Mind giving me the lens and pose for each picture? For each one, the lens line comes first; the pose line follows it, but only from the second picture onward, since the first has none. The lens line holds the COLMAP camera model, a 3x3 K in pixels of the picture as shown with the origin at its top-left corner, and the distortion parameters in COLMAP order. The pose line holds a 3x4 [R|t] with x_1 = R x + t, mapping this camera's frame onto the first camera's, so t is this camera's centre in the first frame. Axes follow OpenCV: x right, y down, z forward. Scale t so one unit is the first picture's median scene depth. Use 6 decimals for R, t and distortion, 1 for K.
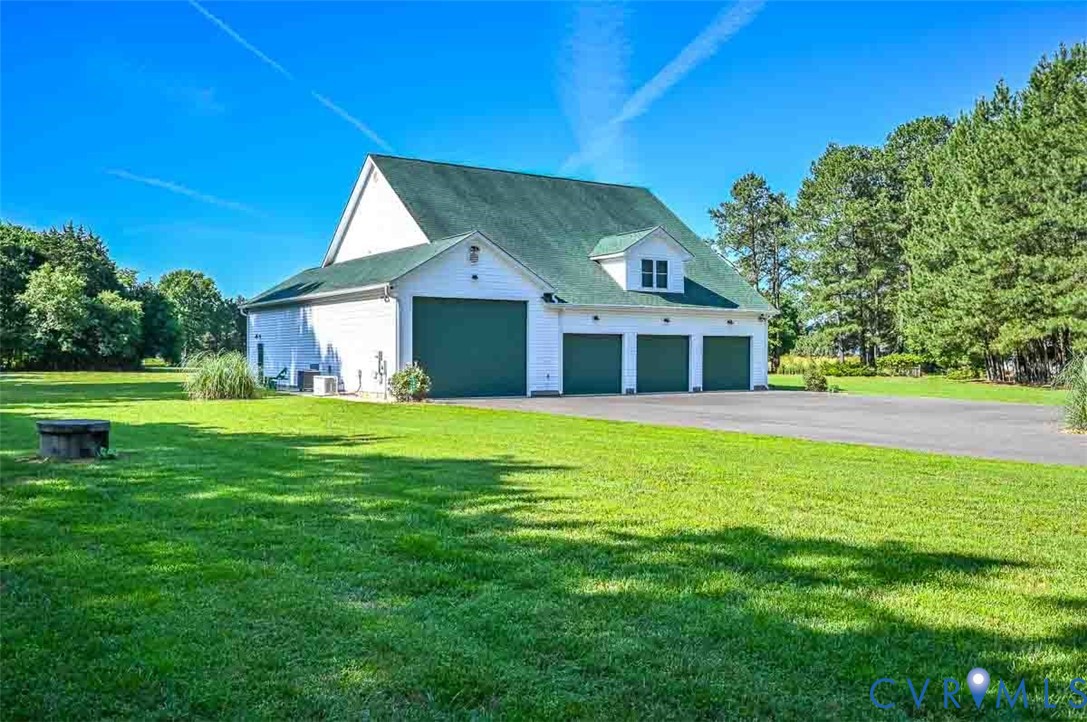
lens RADIAL K [[938.1, 0, 543.5], [0, 938.1, 361.0], [0, 0, 1]] dist [-0.000944, -0.000010]
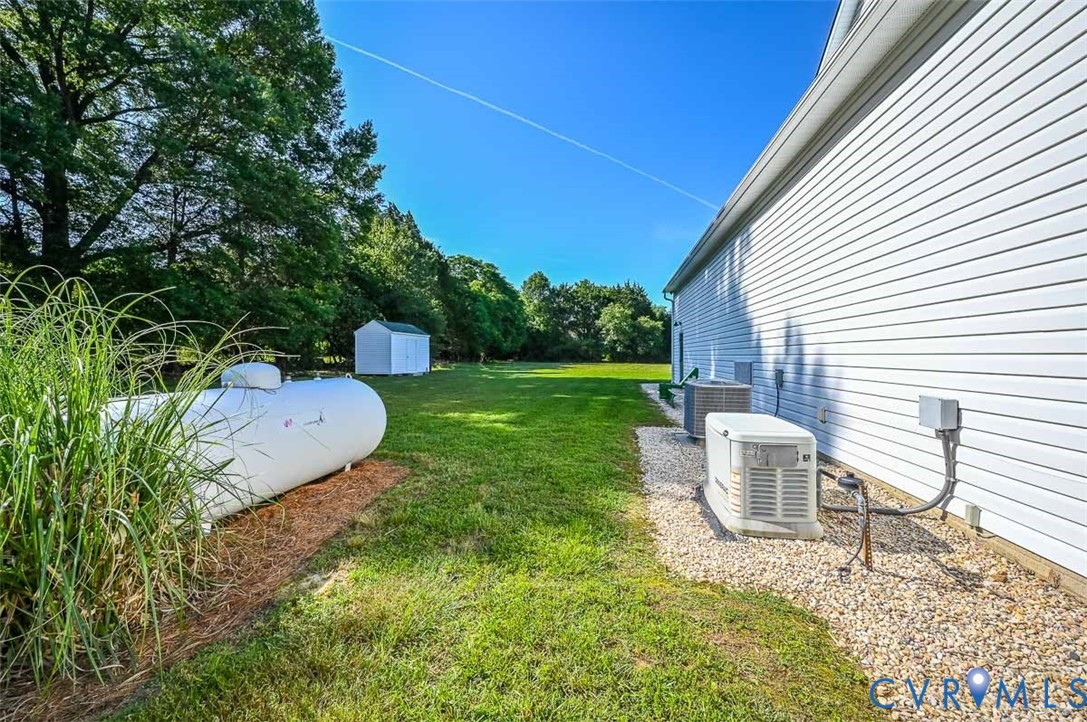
lens RADIAL K [[421.9, 0, 543.5], [0, 421.9, 361.0], [0, 0, 1]] dist [-0.000700, -0.000068]
pose [[0.729617, 0.007908, -0.683811, -0.173471], [-0.002105, 0.999954, 0.009318, 0.000449], [0.683853, -0.005359, 0.729600, 0.773382]]
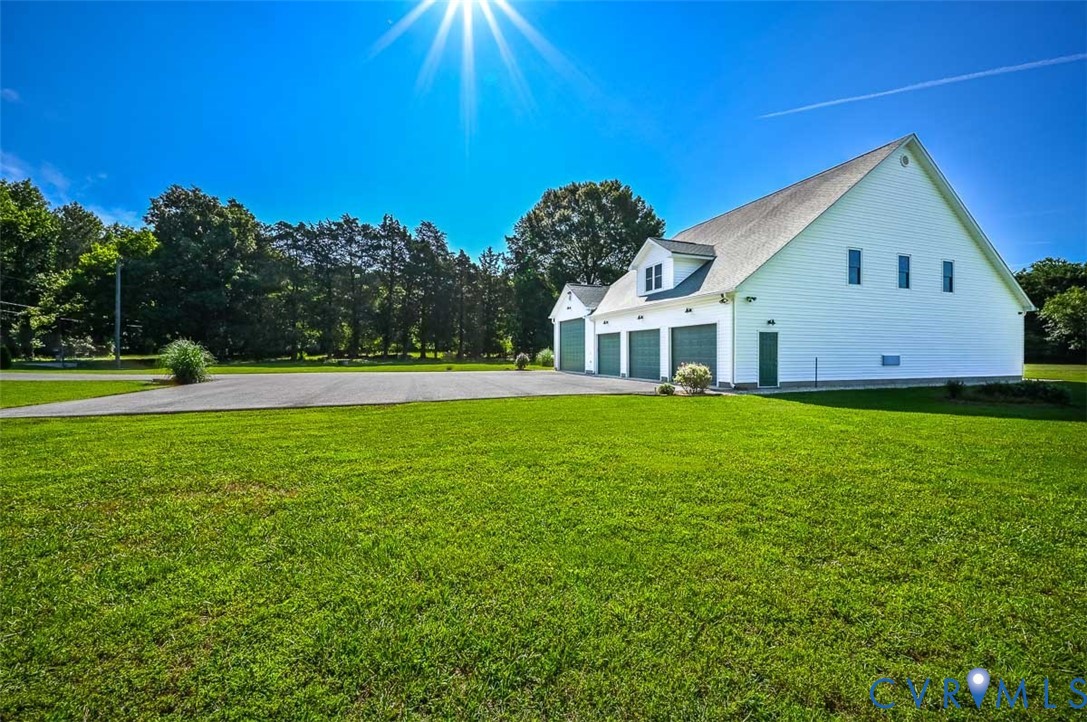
lens RADIAL K [[421.9, 0, 543.5], [0, 421.9, 361.0], [0, 0, 1]] dist [-0.000700, -0.000068]
pose [[-0.238279, 0.012237, -0.971120, 0.661170], [-0.005690, 0.999886, 0.013995, 0.004163], [0.971180, 0.008861, -0.238182, 0.988351]]
